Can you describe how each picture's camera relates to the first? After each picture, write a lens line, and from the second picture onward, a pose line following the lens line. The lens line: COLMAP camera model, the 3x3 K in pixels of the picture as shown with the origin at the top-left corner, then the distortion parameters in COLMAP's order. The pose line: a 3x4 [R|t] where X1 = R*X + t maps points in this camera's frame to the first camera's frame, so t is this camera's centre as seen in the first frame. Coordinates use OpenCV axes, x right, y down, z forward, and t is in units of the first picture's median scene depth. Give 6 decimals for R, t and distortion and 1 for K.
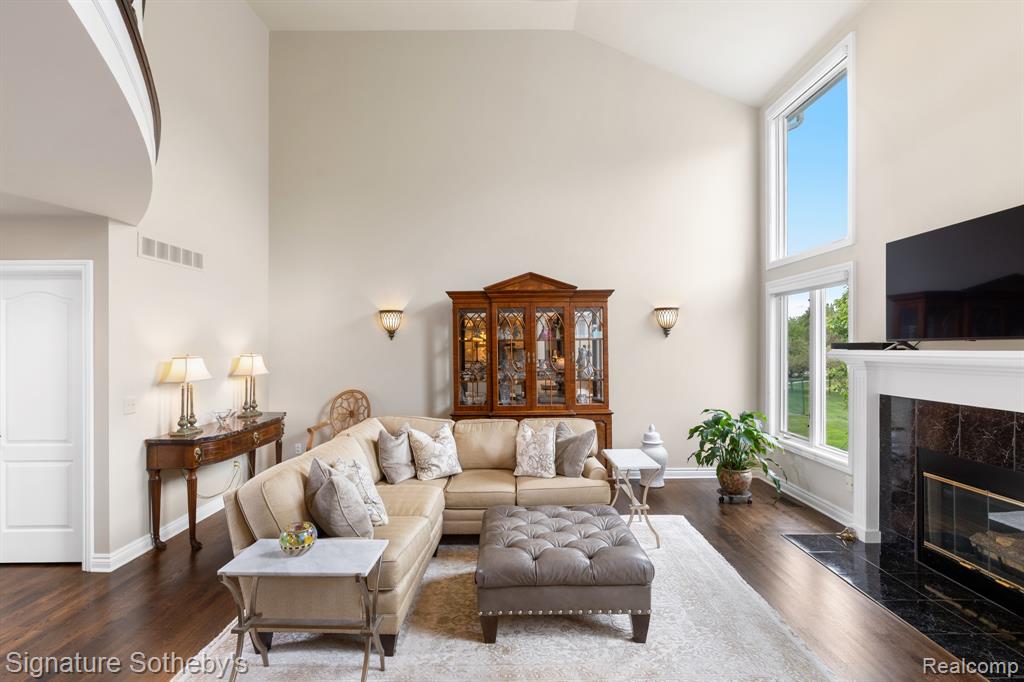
lens RADIAL K [[482.2, 0, 512.2], [0, 482.2, 342.9], [0, 0, 1]] dist [-0.002652, -0.000440]
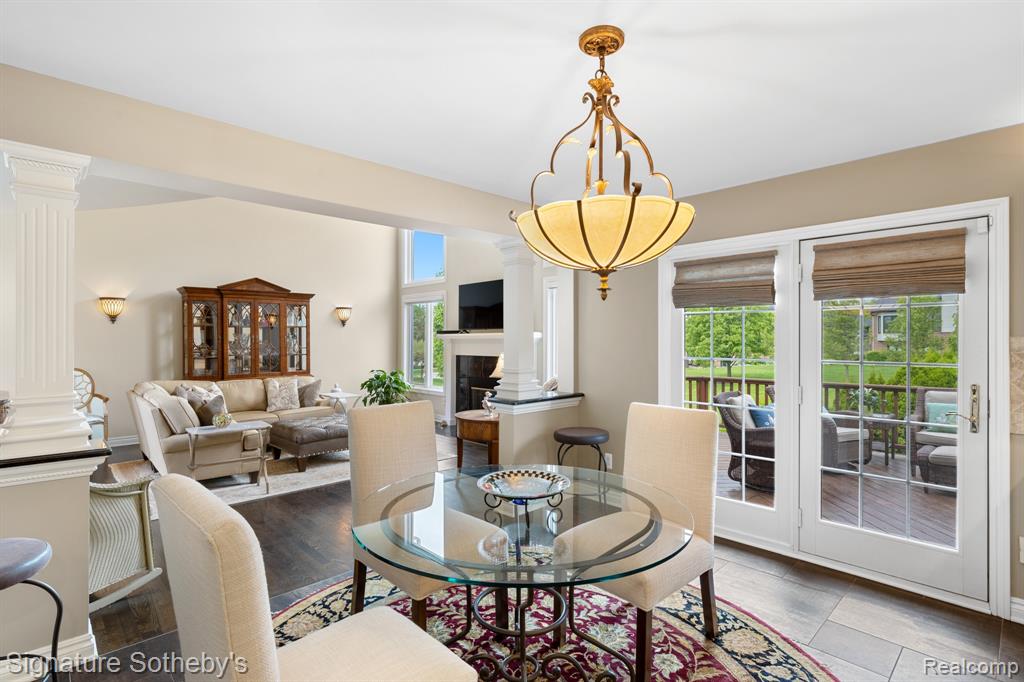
lens RADIAL K [[498.4, 0, 512.7], [0, 498.4, 338.9], [0, 0, 1]] dist [-0.001107, -0.000020]
pose [[0.720473, 0.006445, 0.693453, -0.427362], [-0.007314, 0.999972, -0.001695, 0.027806], [-0.693445, -0.003851, 0.720499, -0.556459]]
